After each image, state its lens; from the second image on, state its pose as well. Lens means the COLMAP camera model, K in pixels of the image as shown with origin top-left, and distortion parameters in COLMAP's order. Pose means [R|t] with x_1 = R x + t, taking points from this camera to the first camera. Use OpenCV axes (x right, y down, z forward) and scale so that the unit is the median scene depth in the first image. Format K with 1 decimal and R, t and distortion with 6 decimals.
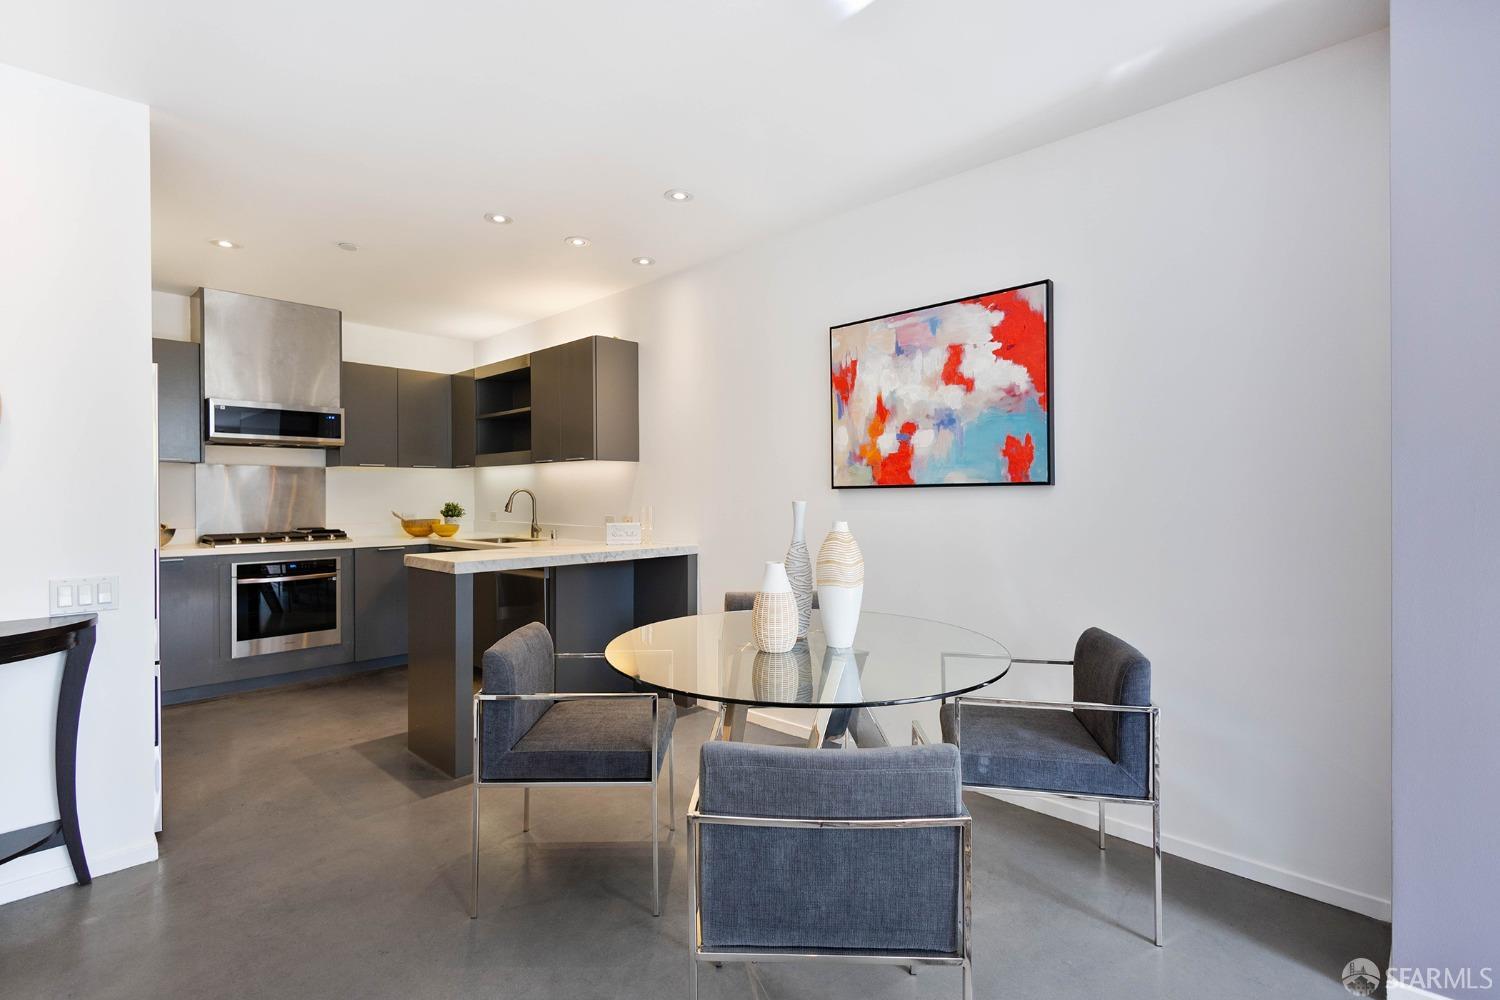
lens RADIAL K [[706.8, 0, 756.7], [0, 706.8, 492.2], [0, 0, 1]] dist [0.003323, -0.000517]
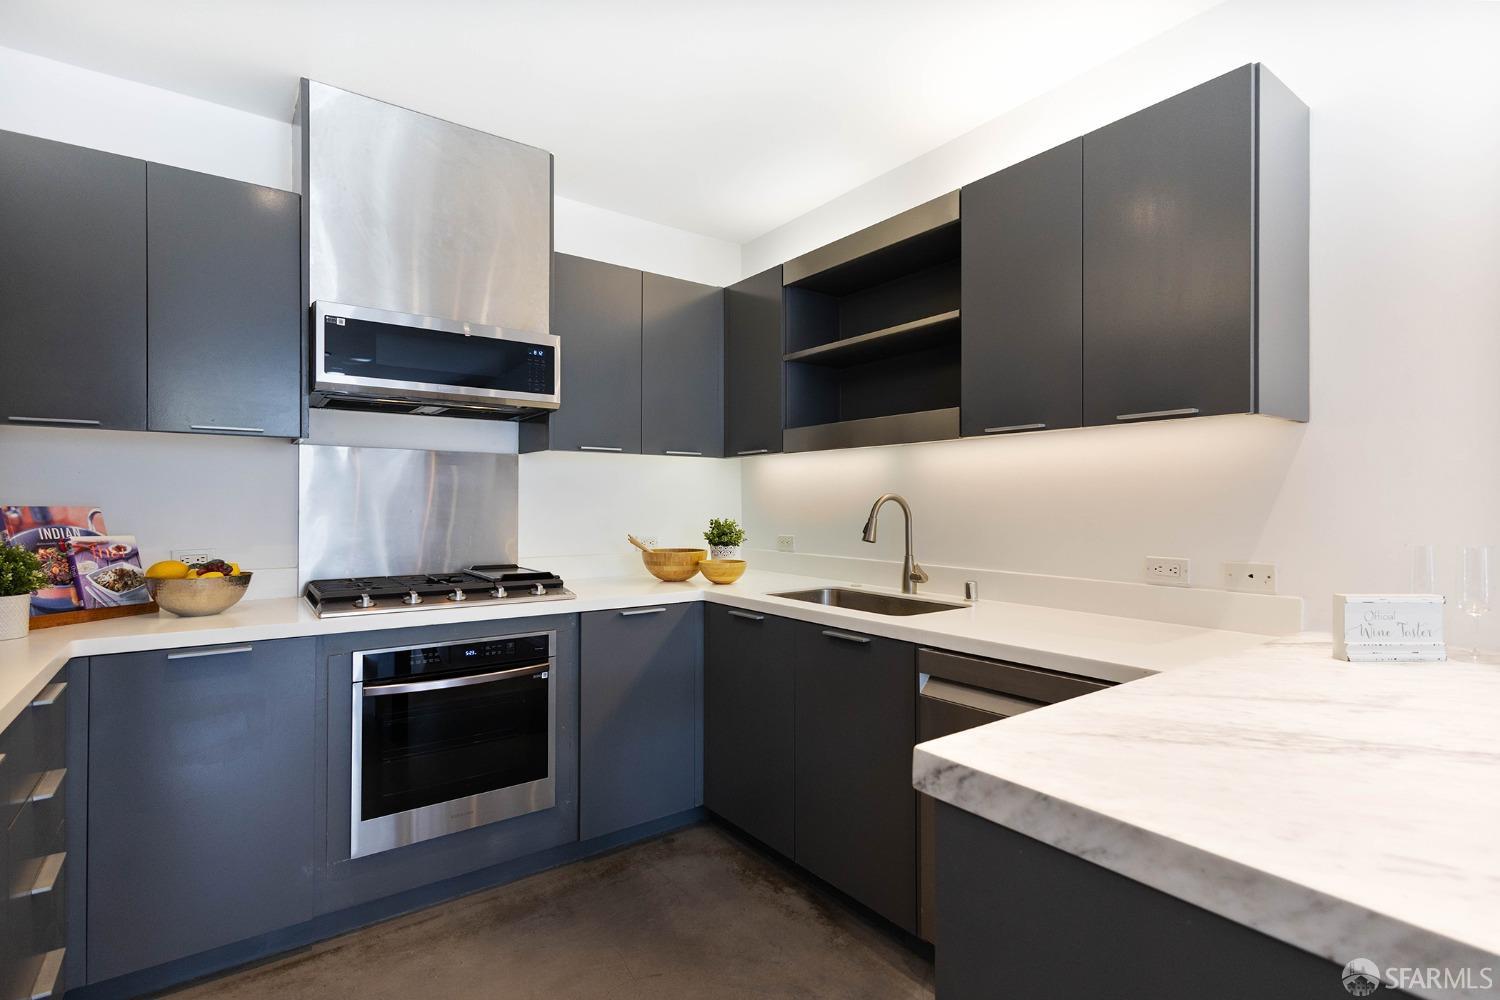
lens RADIAL K [[706.8, 0, 741.1], [0, 706.8, 495.4], [0, 0, 1]] dist [0.003323, -0.000517]
pose [[0.986474, 0.004304, -0.163859, -0.376867], [-0.005603, 0.999956, -0.007470, 0.000192], [0.163820, 0.008287, 0.986455, 0.529162]]
